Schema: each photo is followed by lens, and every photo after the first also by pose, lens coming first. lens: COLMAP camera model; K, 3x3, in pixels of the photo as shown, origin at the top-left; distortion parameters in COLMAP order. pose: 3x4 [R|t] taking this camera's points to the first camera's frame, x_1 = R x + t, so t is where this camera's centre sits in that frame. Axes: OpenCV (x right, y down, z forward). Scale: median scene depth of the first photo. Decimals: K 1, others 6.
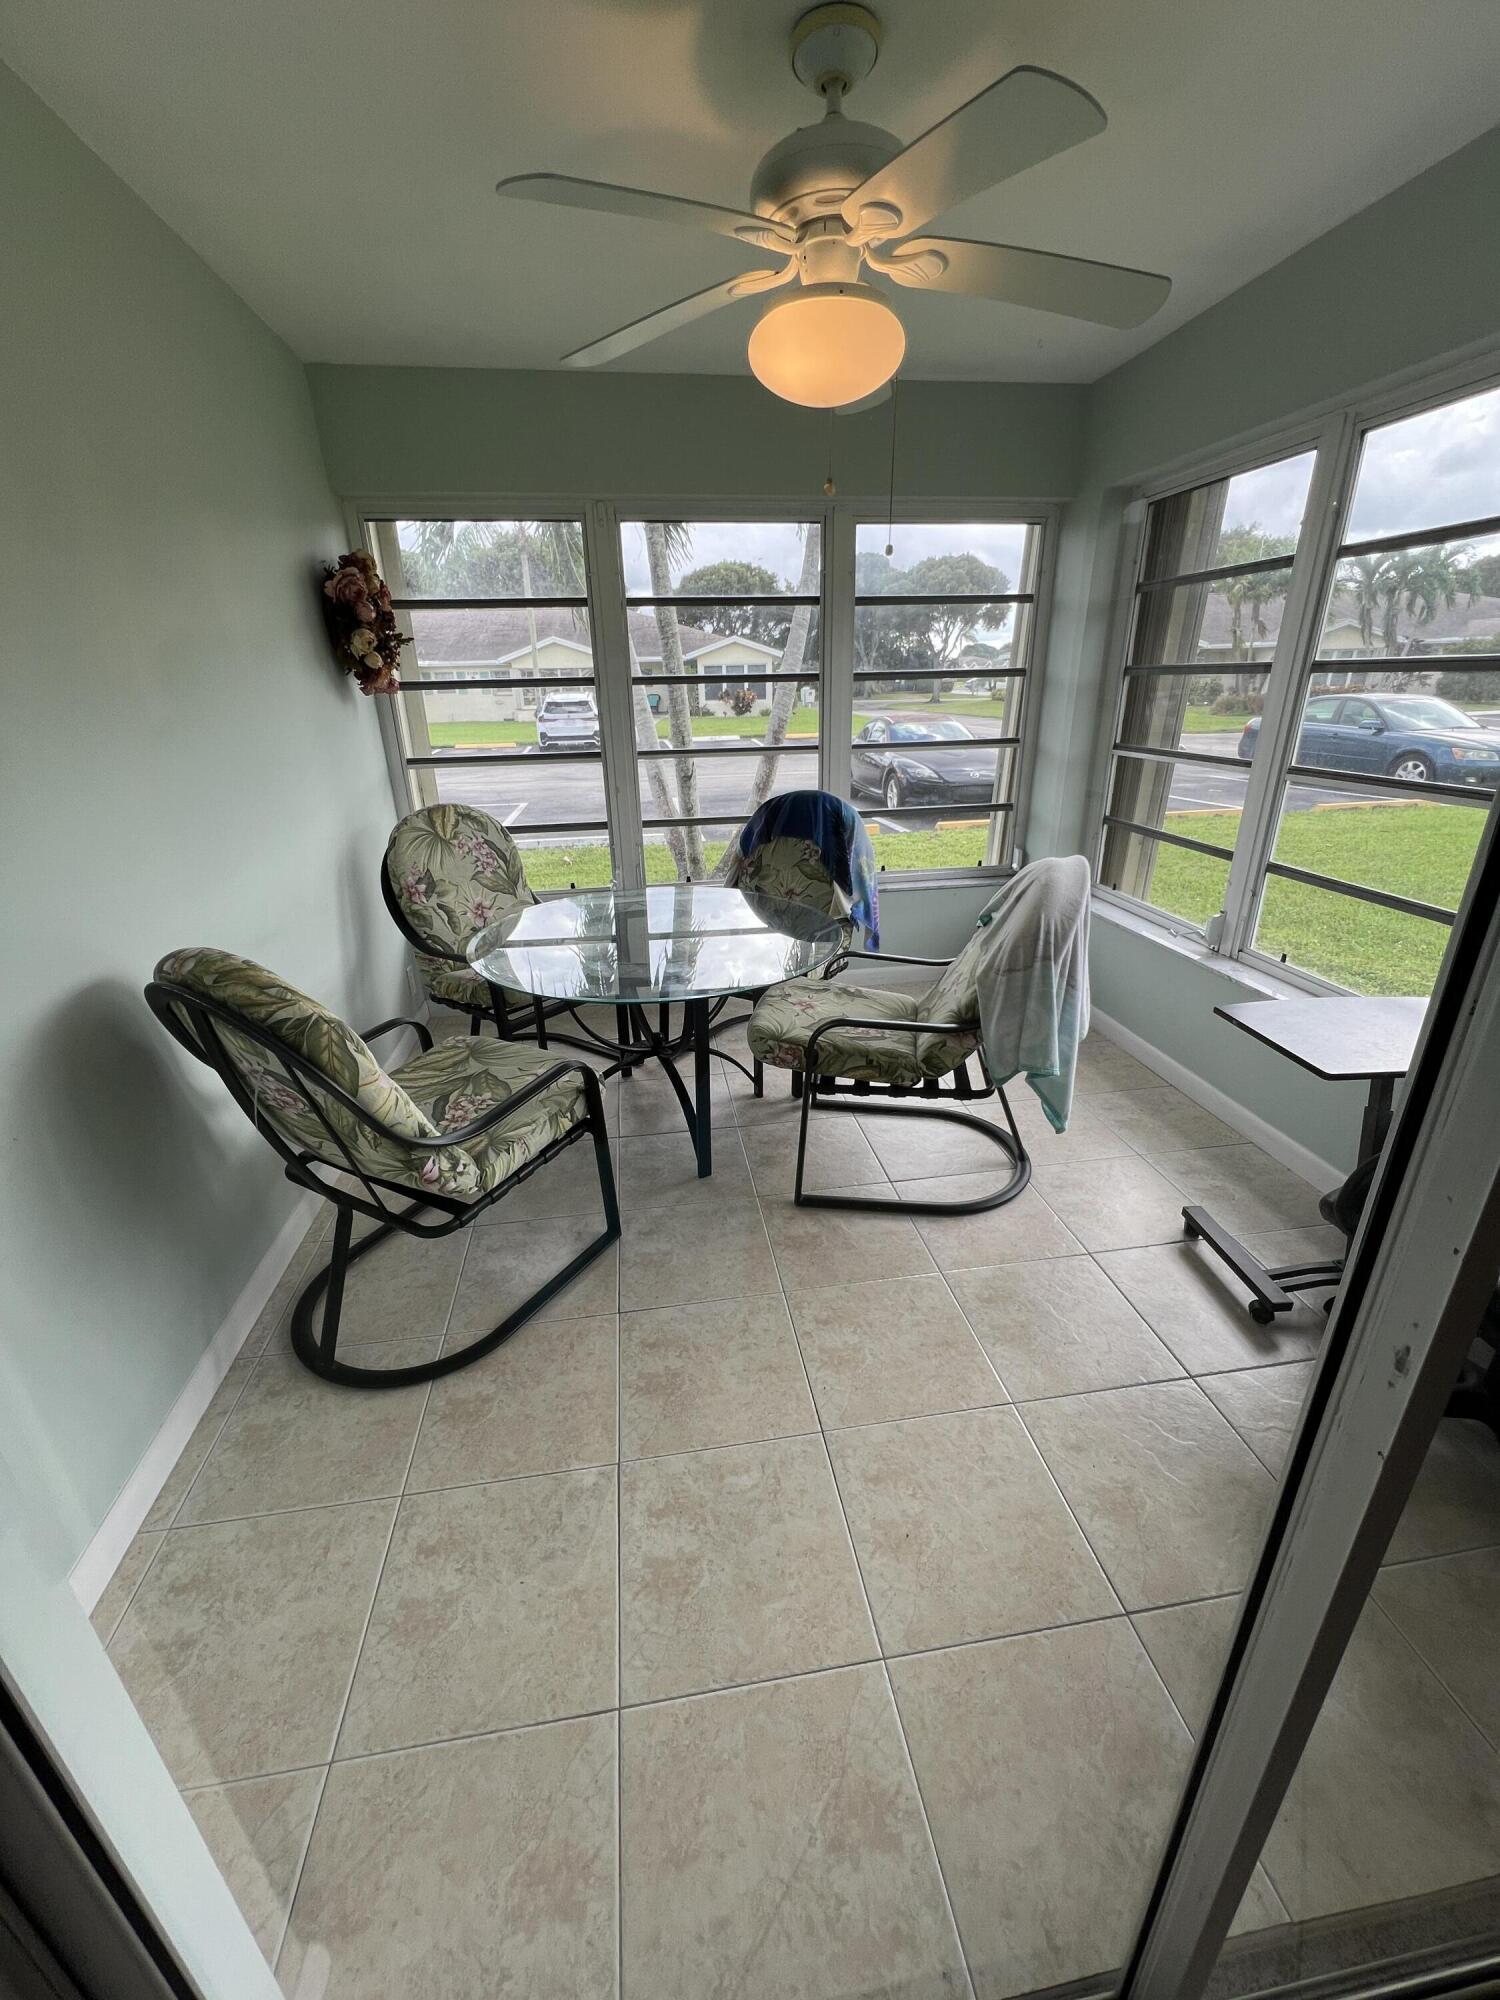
lens RADIAL K [[796.9, 0, 749.0], [0, 796.9, 997.8], [0, 0, 1]] dist [-0.001865, 0.000171]
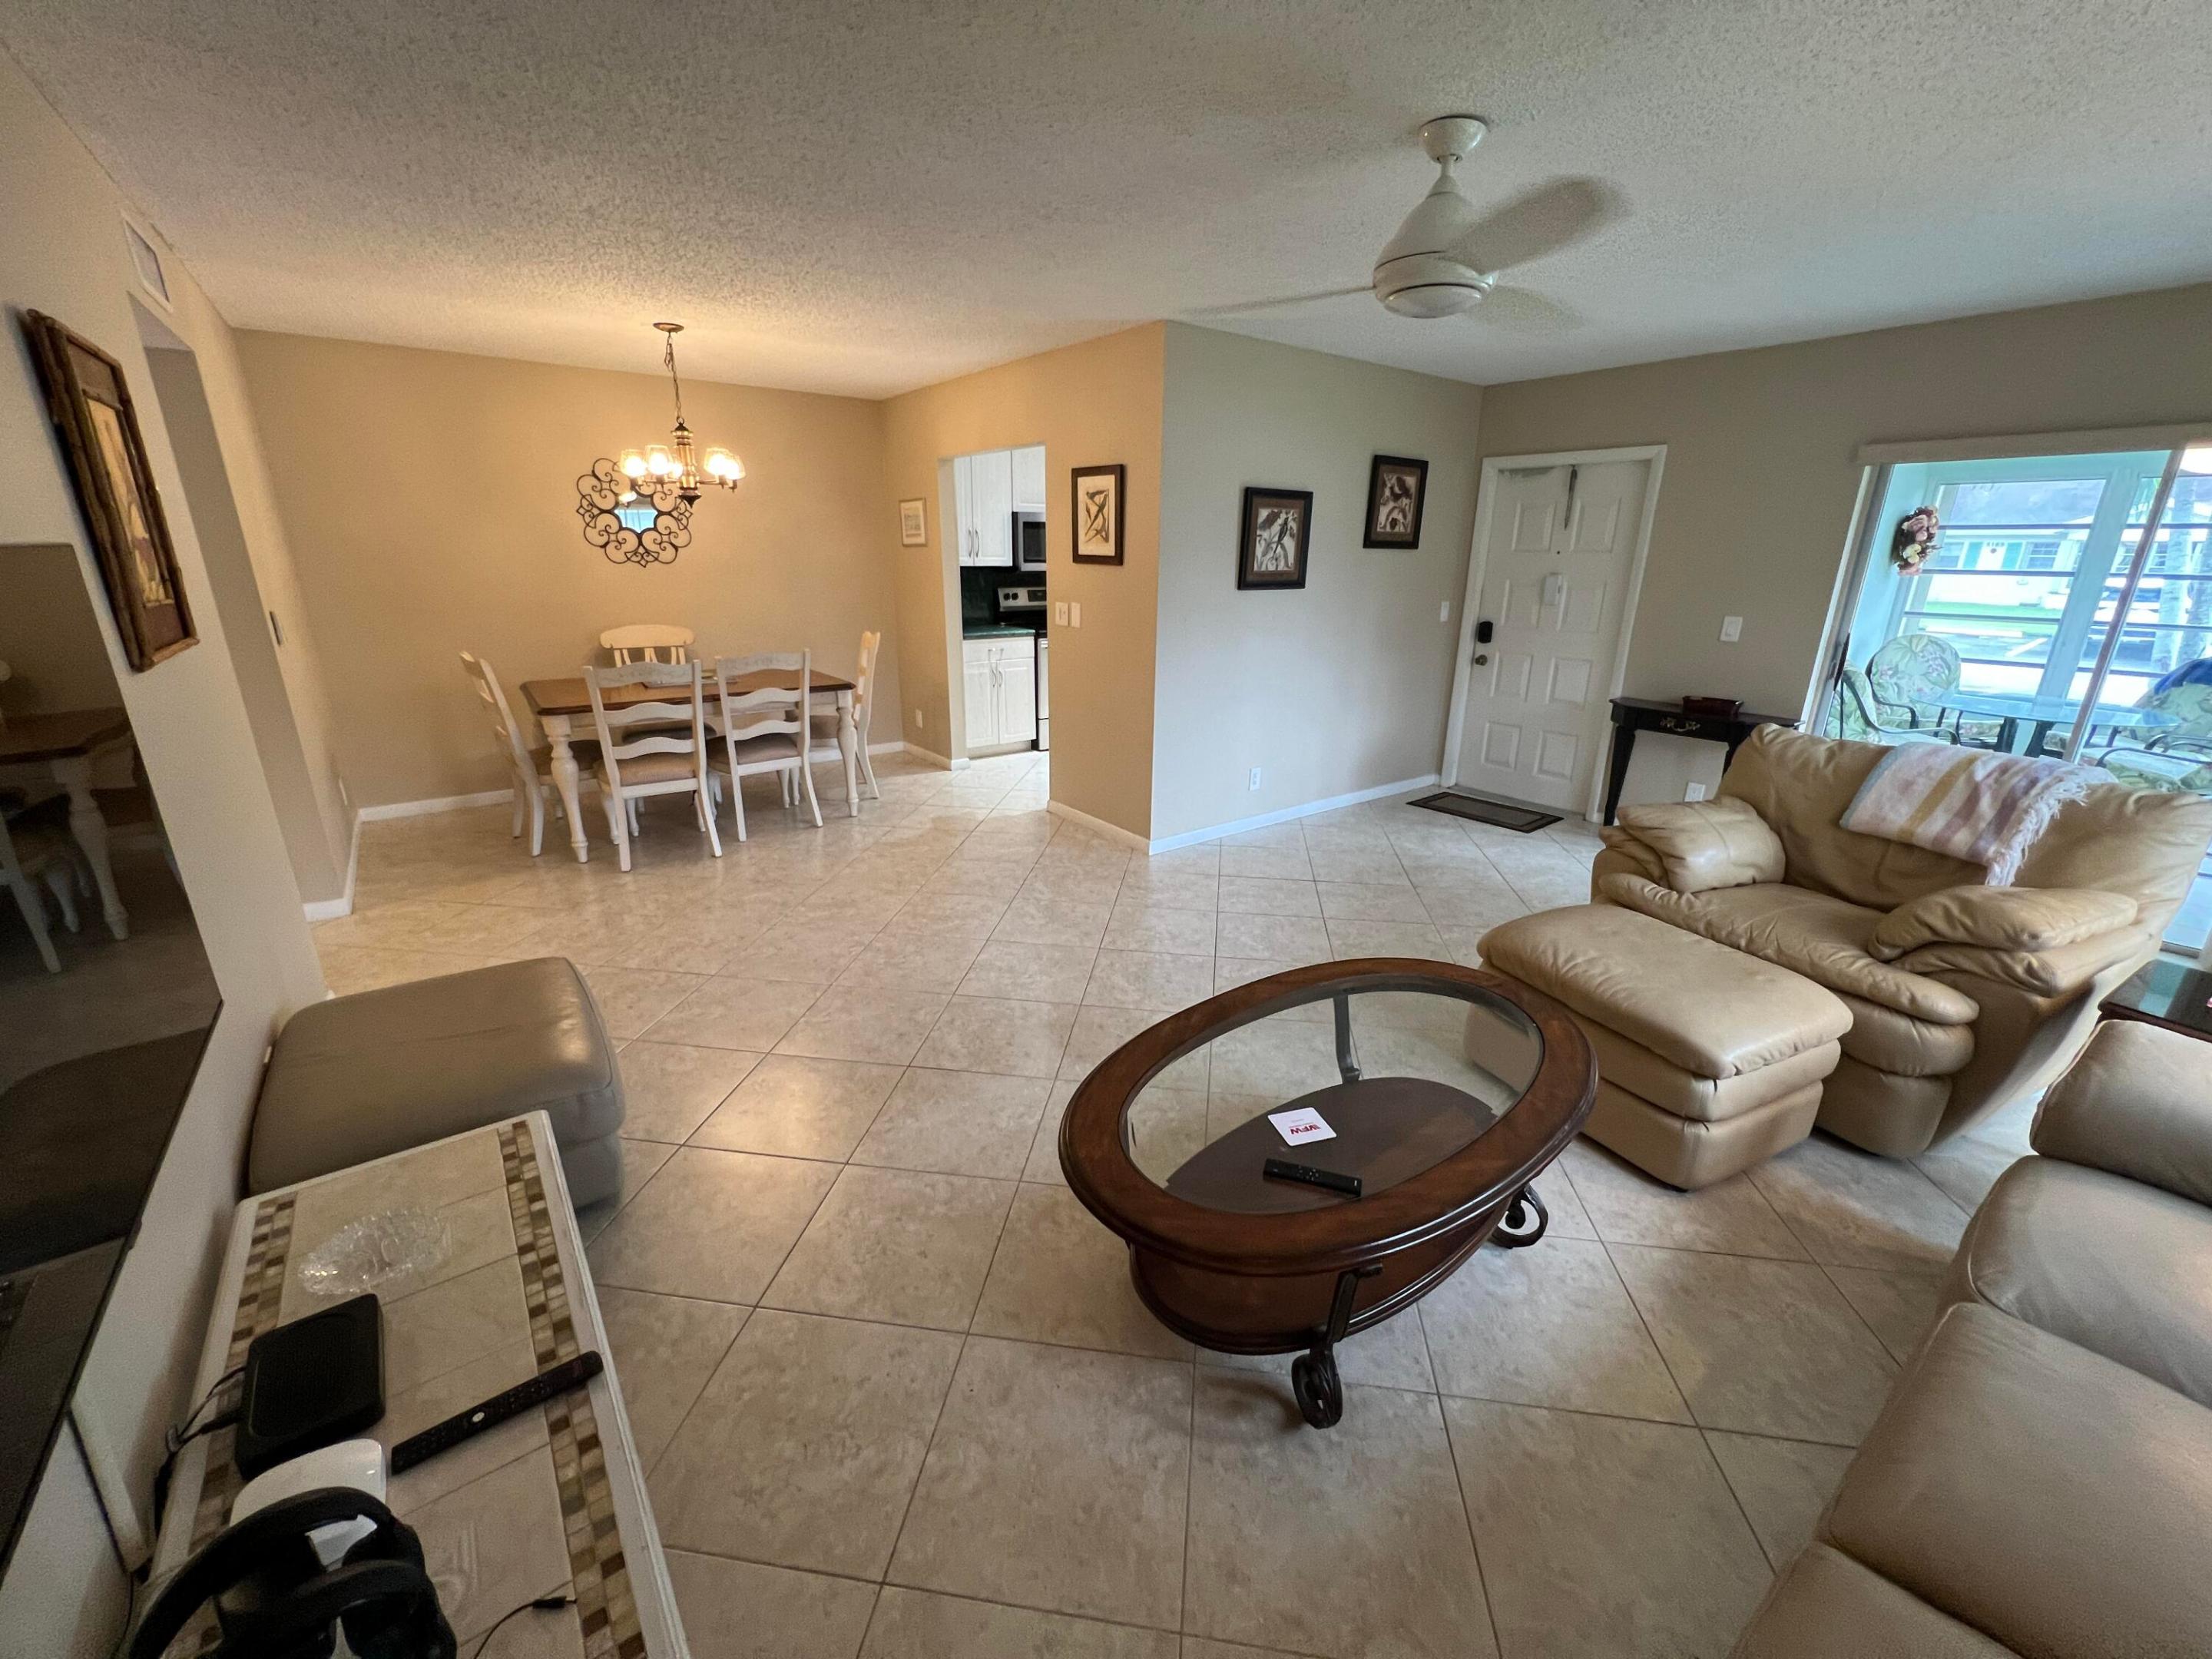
lens RADIAL K [[881.4, 0, 1108.0], [0, 881.4, 835.7], [0, 0, 1]] dist [-0.001865, 0.000171]
pose [[0.481965, 0.294123, -0.825349, 0.534592], [-0.346177, 0.929258, 0.129001, 0.585352], [0.804904, 0.223542, 0.549689, -1.553204]]
